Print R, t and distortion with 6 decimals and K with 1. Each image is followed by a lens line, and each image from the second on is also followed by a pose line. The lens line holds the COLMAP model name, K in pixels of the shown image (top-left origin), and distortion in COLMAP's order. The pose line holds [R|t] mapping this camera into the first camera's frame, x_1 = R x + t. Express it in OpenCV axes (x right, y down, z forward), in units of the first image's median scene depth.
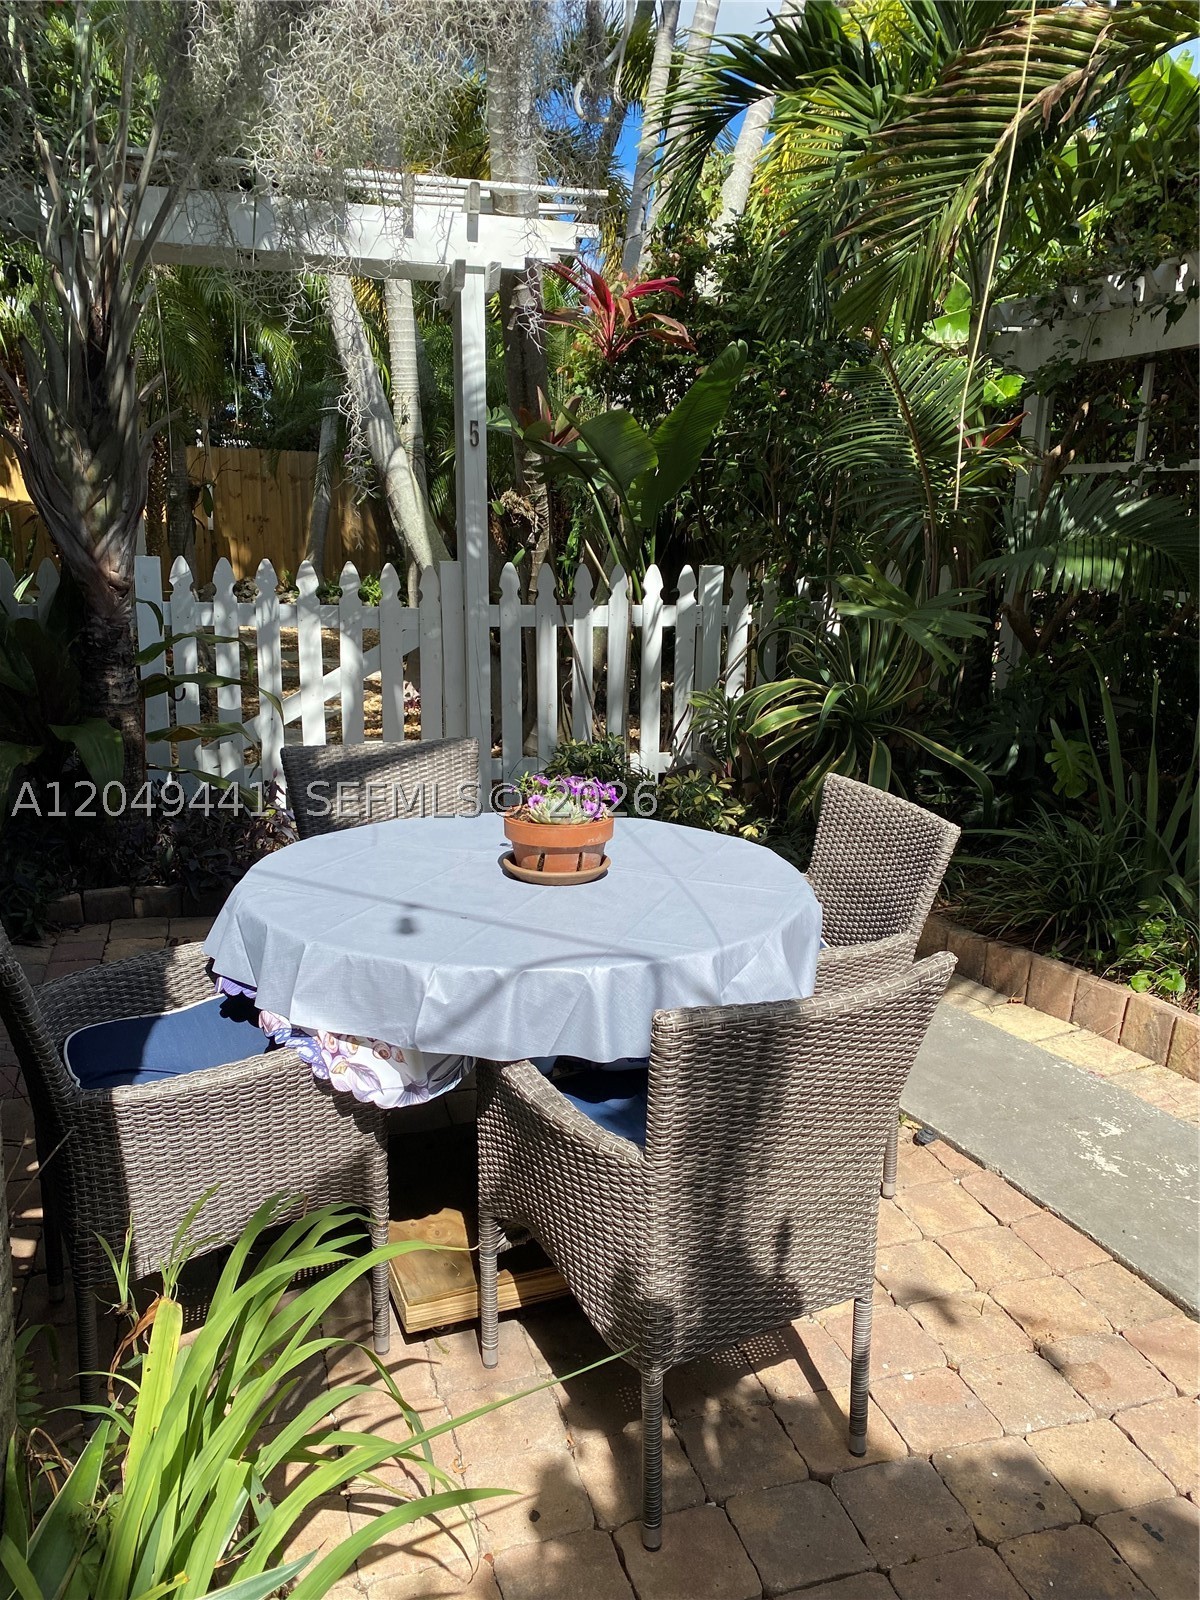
lens RADIAL K [[1194.3, 0, 597.9], [0, 1194.3, 811.5], [0, 0, 1]] dist [0.057904, -0.005291]
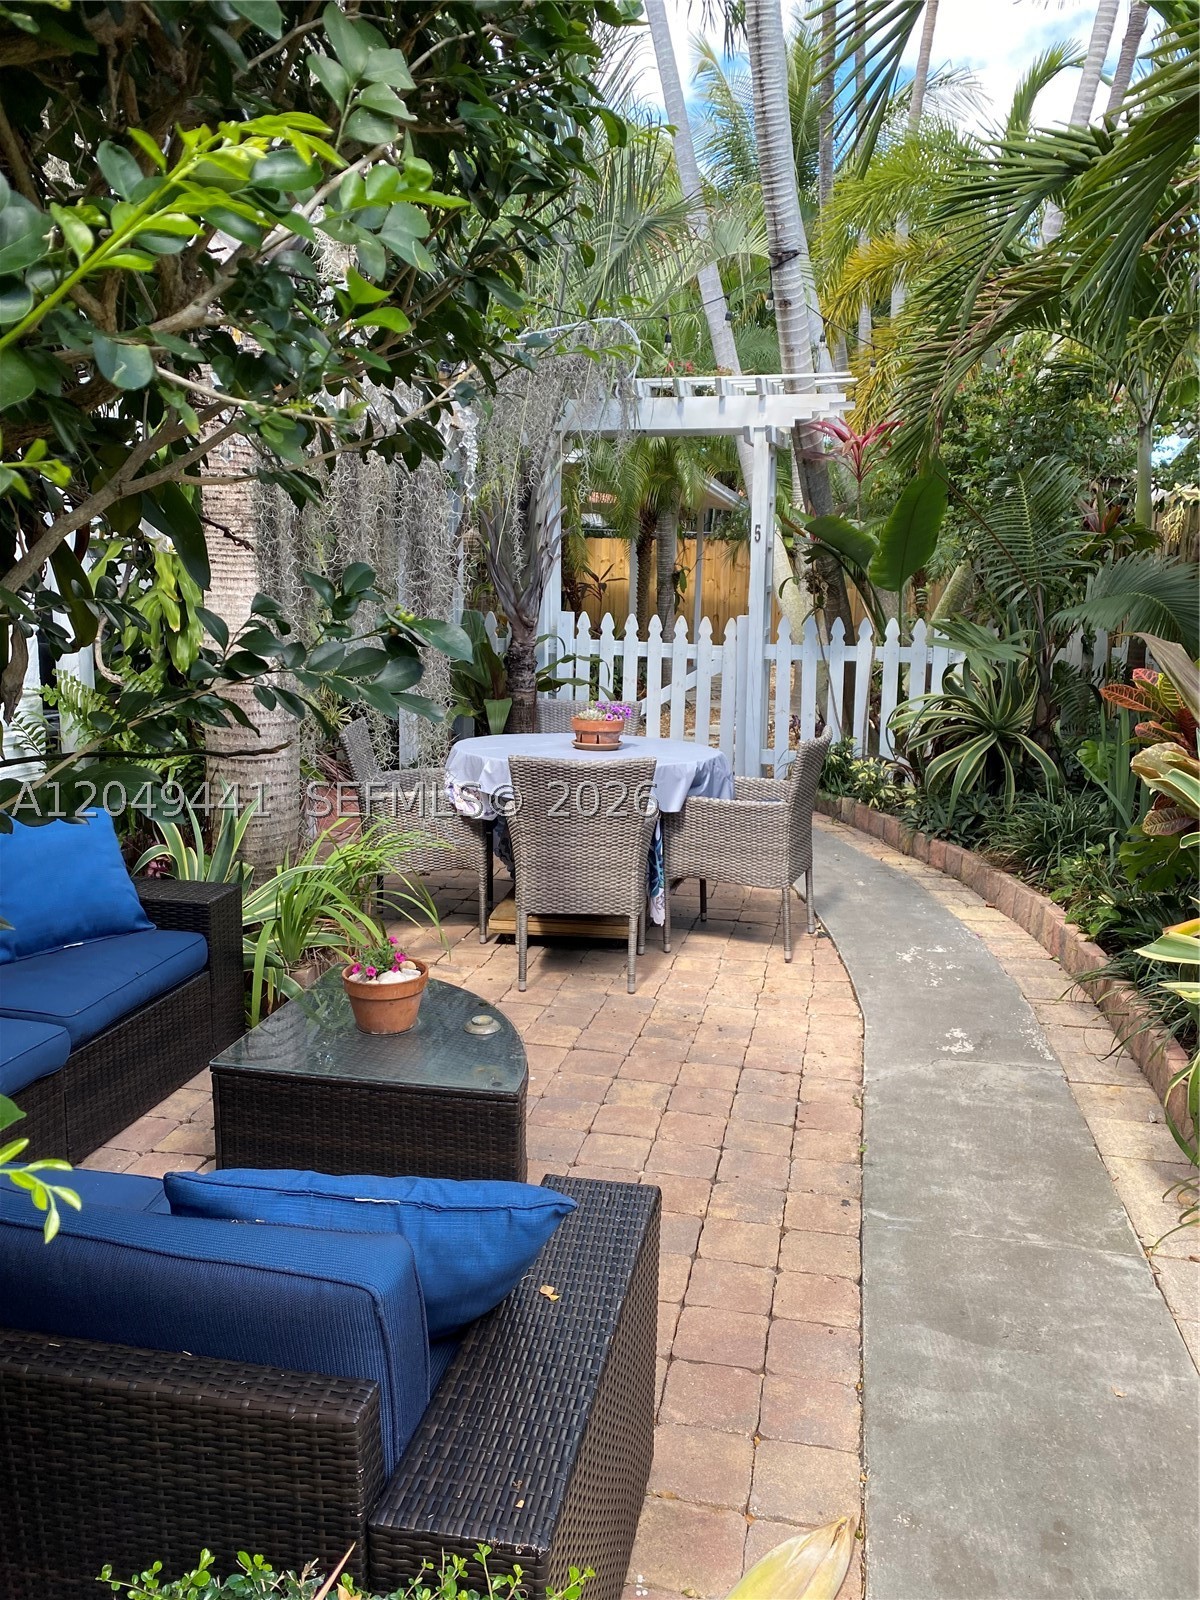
lens RADIAL K [[1194.3, 0, 589.7], [0, 1194.3, 791.0], [0, 0, 1]] dist [0.057904, -0.005291]
pose [[0.874101, 0.079954, -0.479119, 0.596921], [-0.117080, 0.991959, -0.048066, 0.141468], [0.471423, 0.098110, 0.876433, -0.513304]]
